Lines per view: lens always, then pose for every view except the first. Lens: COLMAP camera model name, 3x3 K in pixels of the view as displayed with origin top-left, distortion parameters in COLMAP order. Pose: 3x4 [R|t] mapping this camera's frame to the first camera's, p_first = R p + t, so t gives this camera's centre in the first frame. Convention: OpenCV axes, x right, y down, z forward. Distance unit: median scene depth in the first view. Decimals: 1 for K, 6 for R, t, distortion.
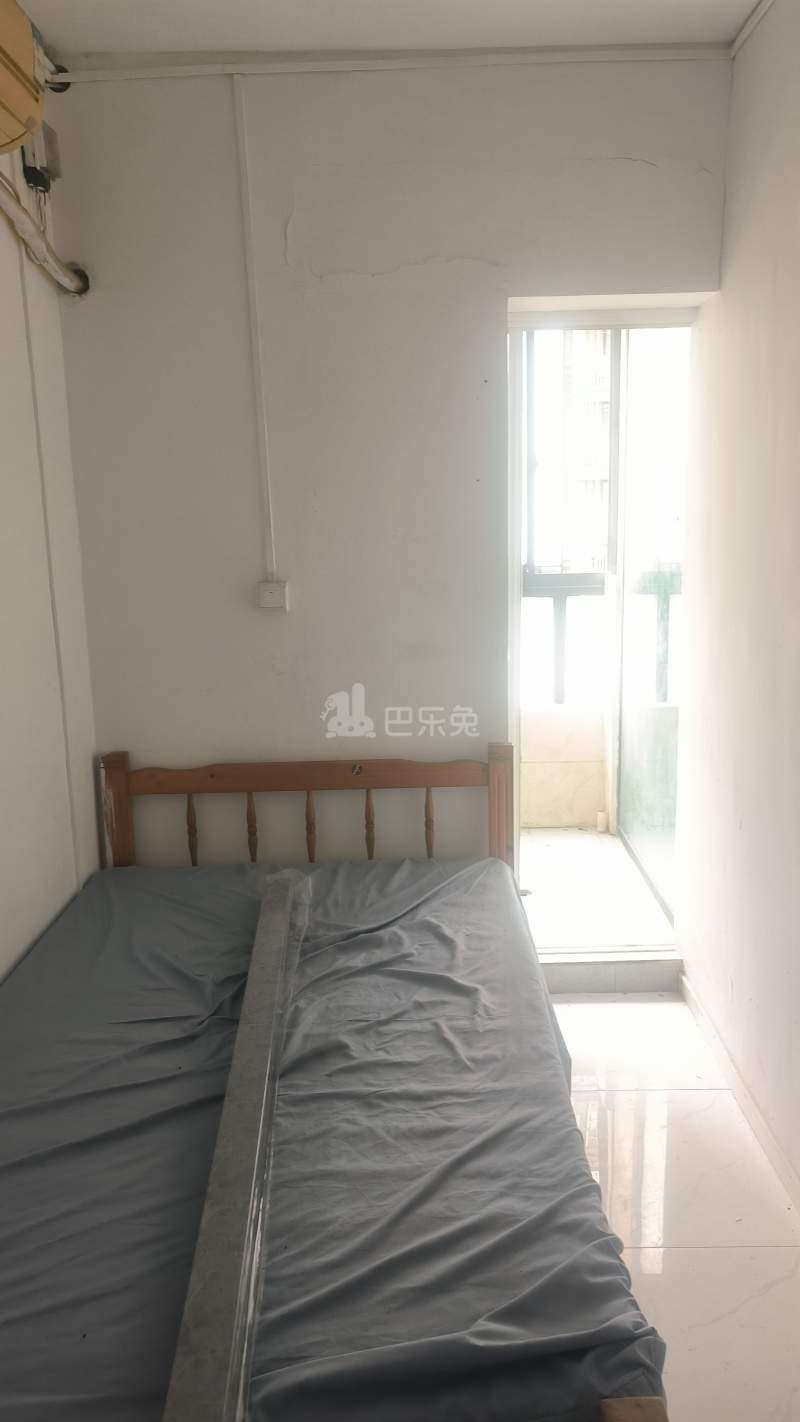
lens RADIAL K [[1036.2, 0, 396.5], [0, 1036.2, 689.9], [0, 0, 1]] dist [0.018871, 0.004527]
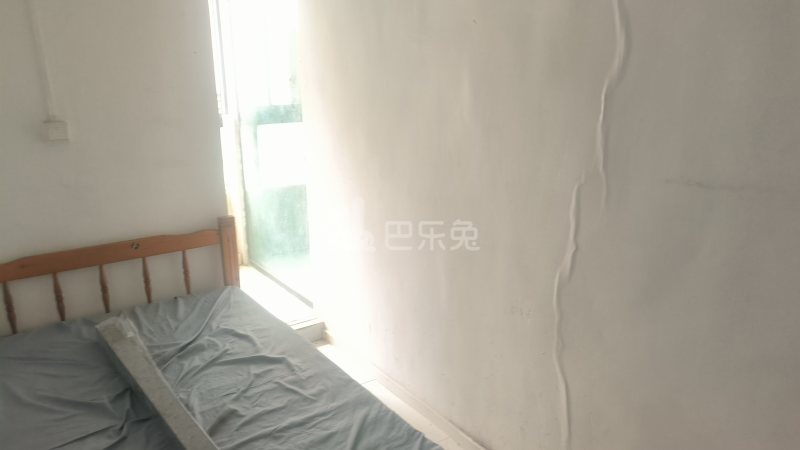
lens RADIAL K [[583.0, 0, 400.0], [0, 583.0, 225.0], [0, 0, 1]] dist [0.018871, 0.004527]
pose [[0.835133, -0.135340, 0.533138, -0.225987], [0.095966, 0.990242, 0.101052, -0.002911], [-0.541612, -0.033228, 0.839972, 0.101428]]
